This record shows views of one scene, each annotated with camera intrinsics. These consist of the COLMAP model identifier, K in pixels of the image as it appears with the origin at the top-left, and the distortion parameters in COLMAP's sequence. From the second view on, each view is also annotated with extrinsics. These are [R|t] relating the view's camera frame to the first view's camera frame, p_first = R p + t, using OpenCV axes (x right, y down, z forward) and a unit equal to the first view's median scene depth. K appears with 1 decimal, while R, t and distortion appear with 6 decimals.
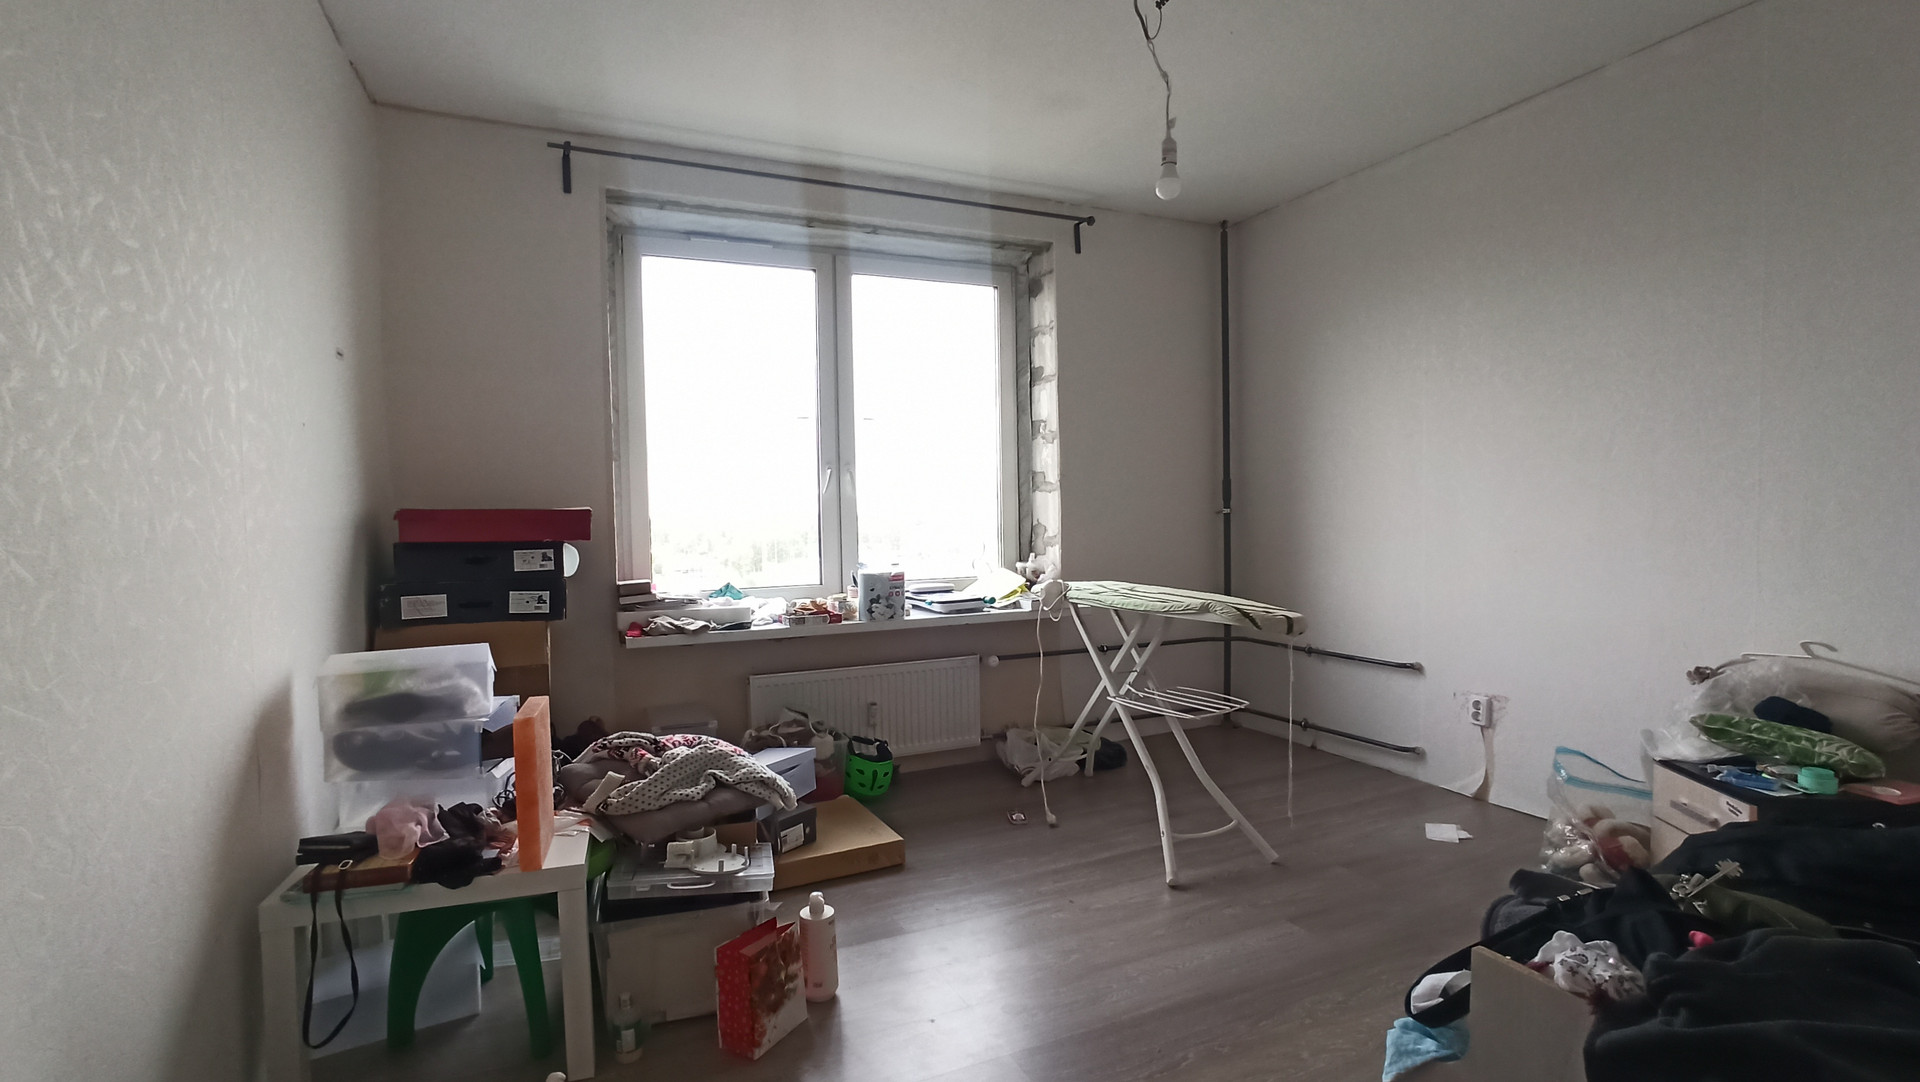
lens RADIAL K [[873.2, 0, 938.7], [0, 873.2, 550.9], [0, 0, 1]] dist [-0.070507, 0.046054]
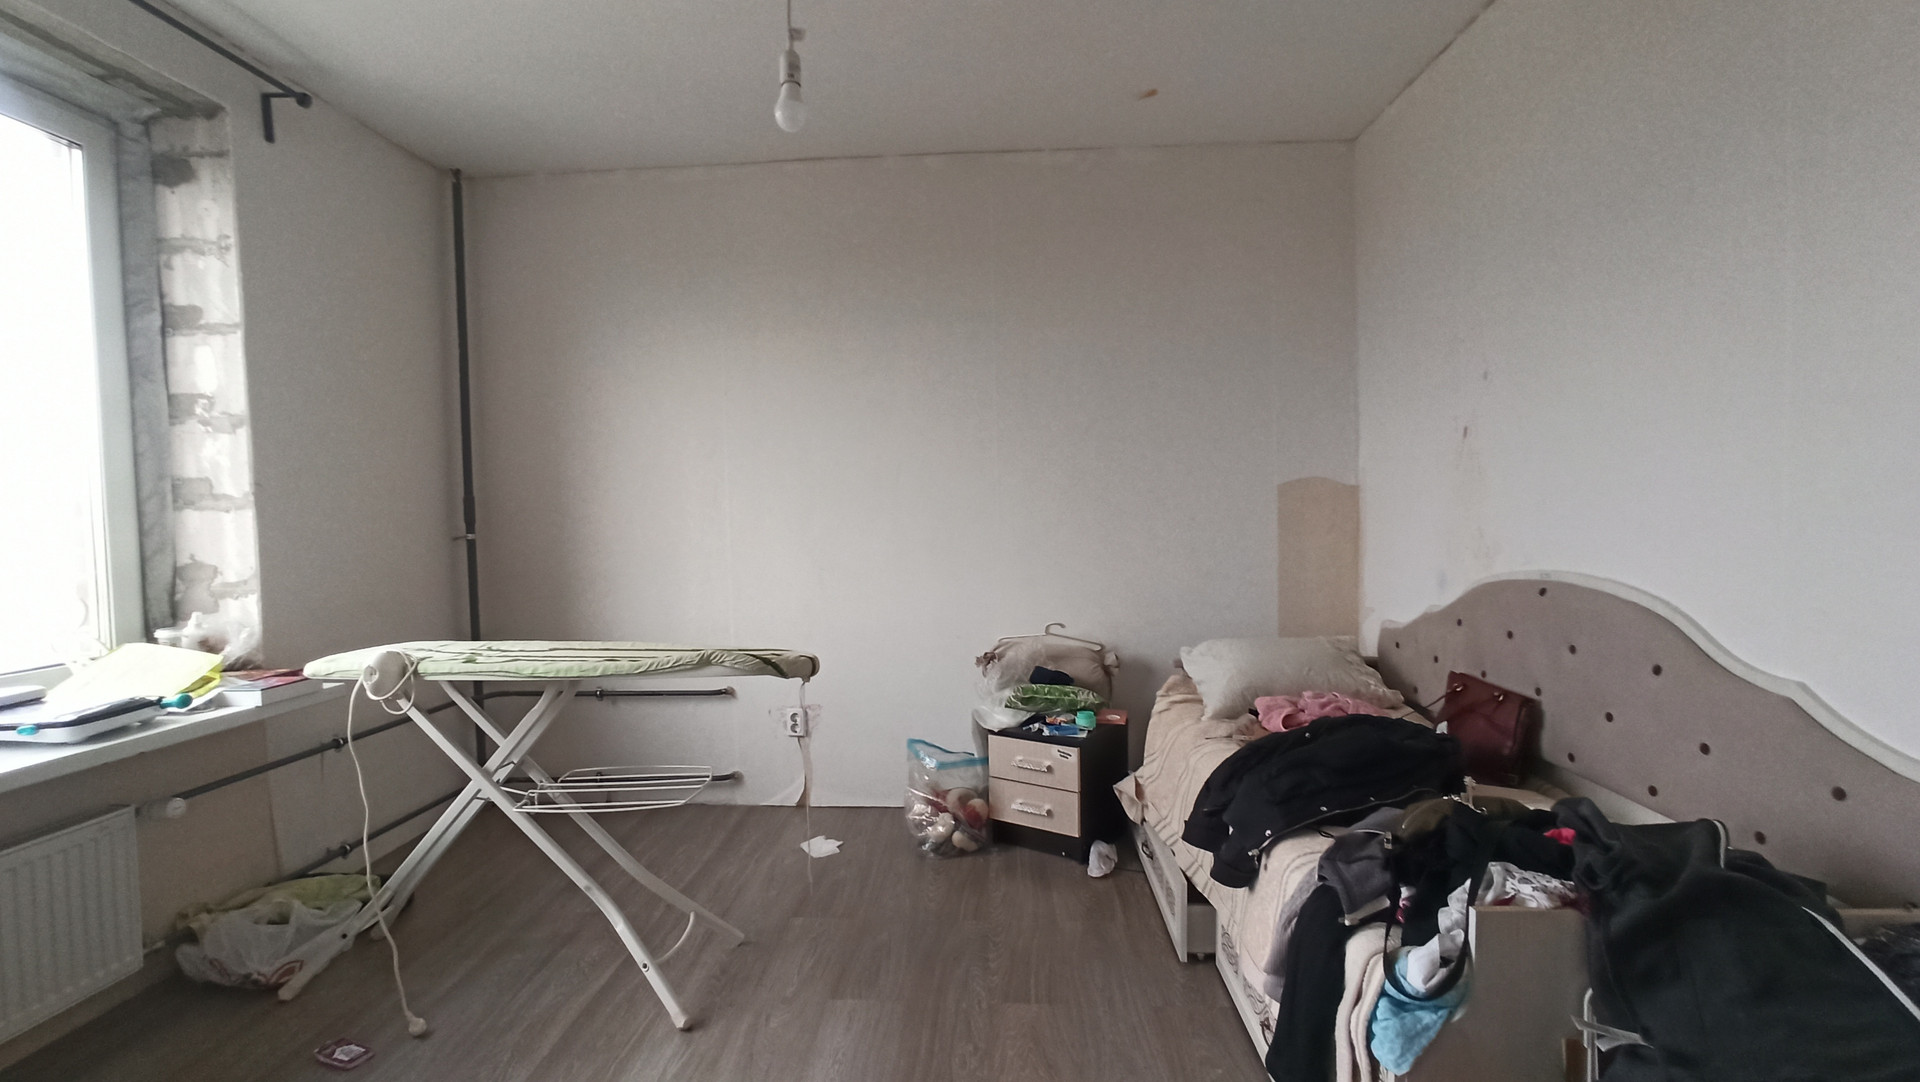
lens RADIAL K [[873.2, 0, 958.1], [0, 873.2, 552.8], [0, 0, 1]] dist [-0.050461, 0.027011]
pose [[0.457989, -0.032455, 0.888365, -0.189538], [0.052081, 0.998596, 0.009632, -0.018394], [-0.887431, 0.041856, 0.459036, 0.281568]]
